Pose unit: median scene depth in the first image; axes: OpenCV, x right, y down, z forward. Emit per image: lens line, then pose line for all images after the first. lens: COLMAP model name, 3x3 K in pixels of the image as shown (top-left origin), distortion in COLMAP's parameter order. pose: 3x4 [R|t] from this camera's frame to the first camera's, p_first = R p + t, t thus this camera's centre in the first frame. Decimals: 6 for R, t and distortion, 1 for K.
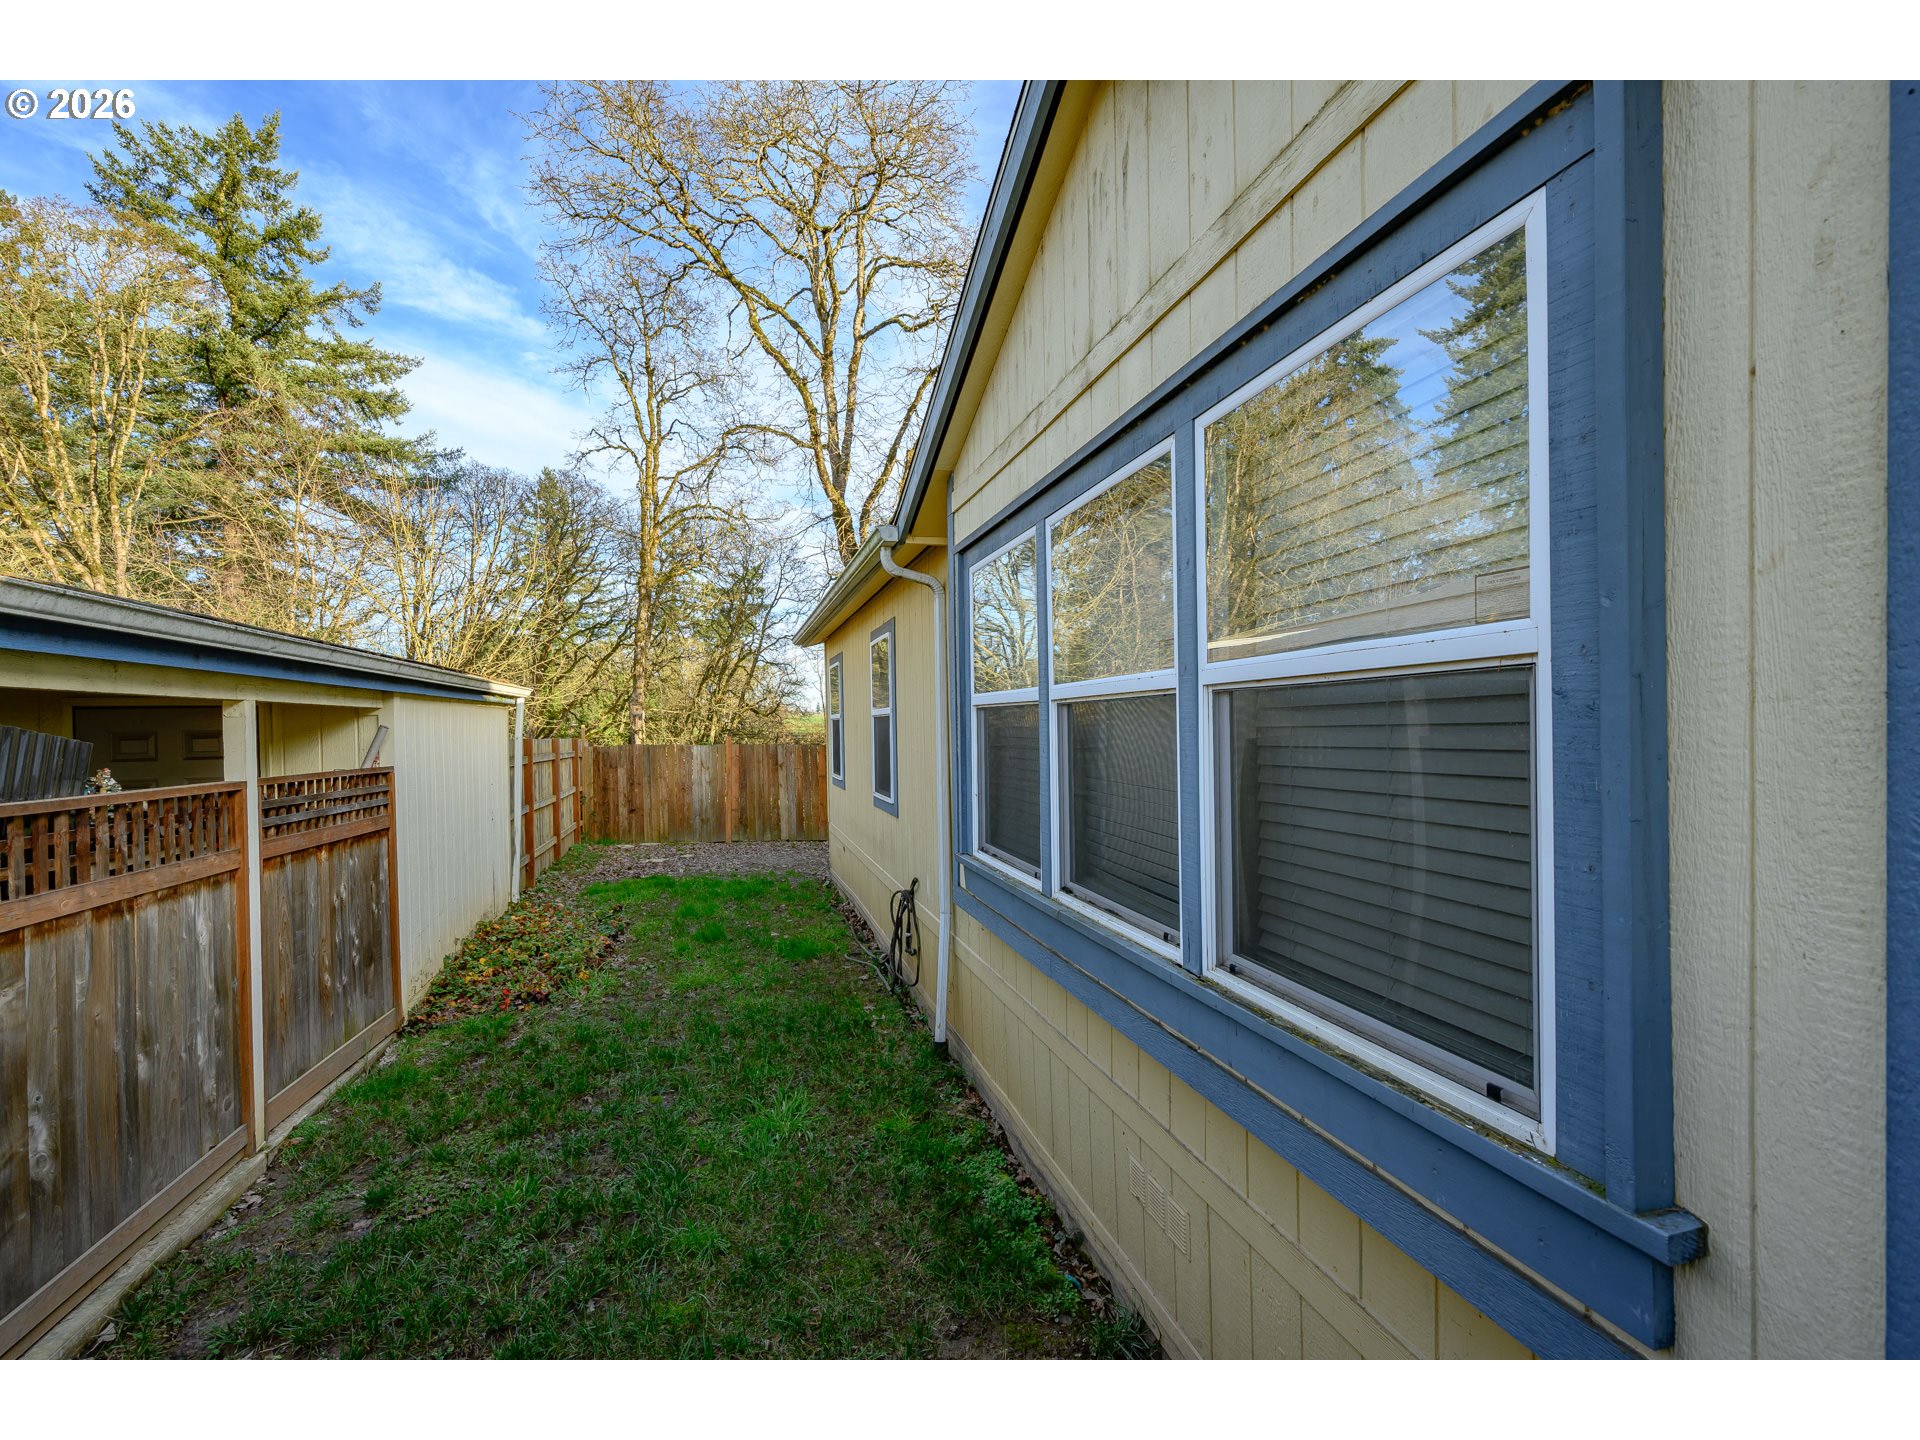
lens RADIAL K [[830.3, 0, 977.3], [0, 830.3, 738.4], [0, 0, 1]] dist [0.001430, -0.003142]
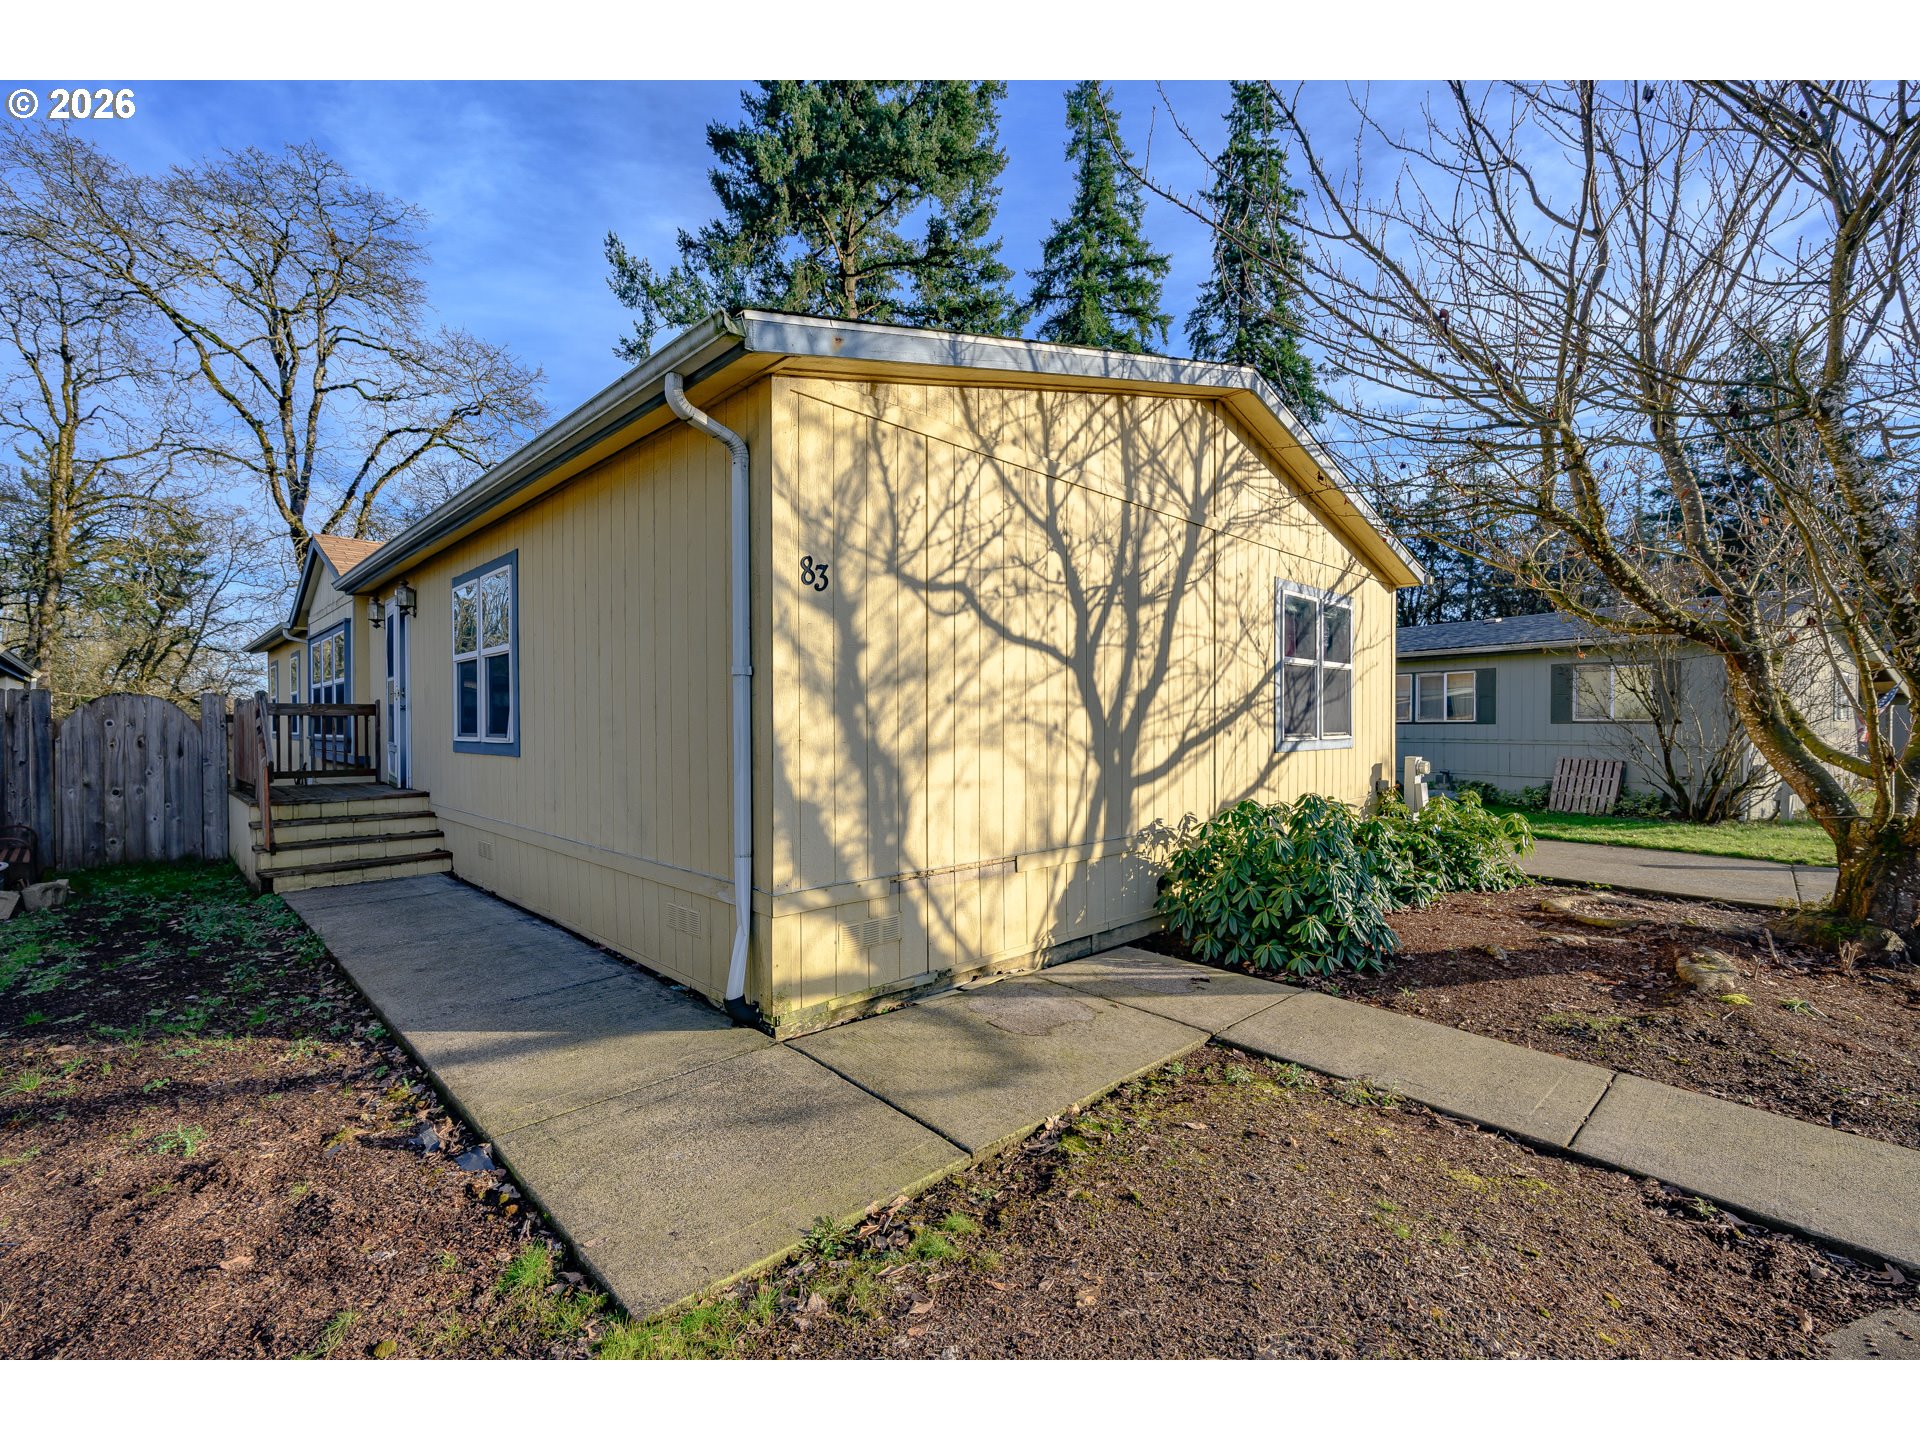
lens RADIAL K [[830.3, 0, 977.3], [0, 830.3, 738.4], [0, 0, 1]] dist [0.001430, -0.003142]
pose [[0.876215, 0.008996, 0.481837, 0.117376], [-0.005464, 0.999947, -0.008733, 0.027907], [-0.481890, 0.005019, 0.876217, -0.507173]]
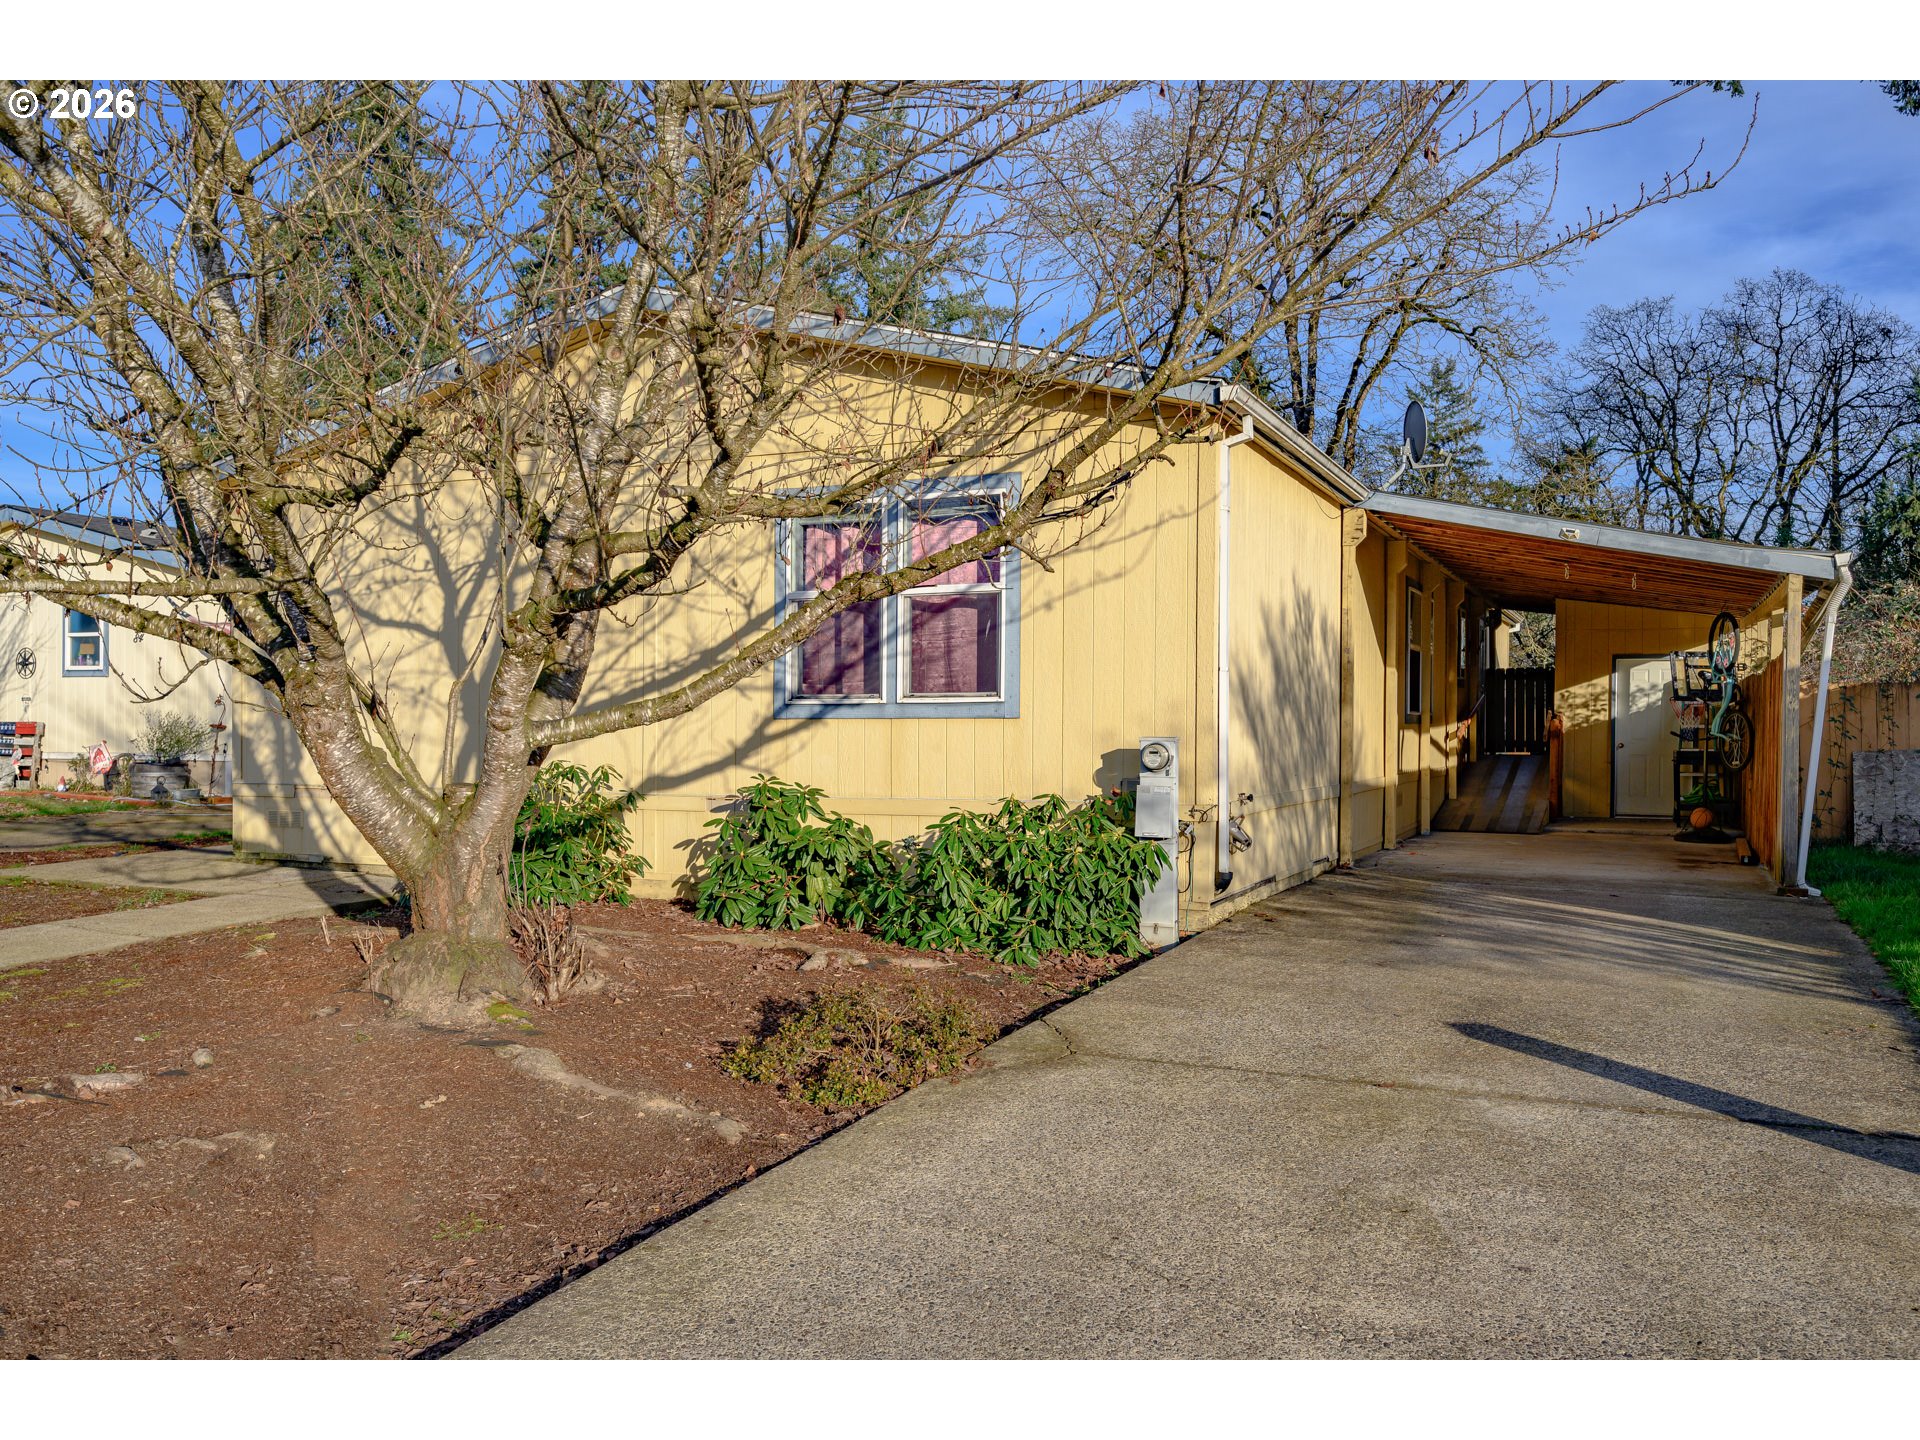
lens RADIAL K [[1609.5, 0, 988.9], [0, 1609.5, 746.1], [0, 0, 1]] dist [-0.003523, -0.002033]
pose [[0.764788, 0.025946, -0.643759, 0.737928], [-0.028074, 0.999582, 0.006936, 0.032089], [0.643670, 0.012768, 0.765197, -0.605460]]
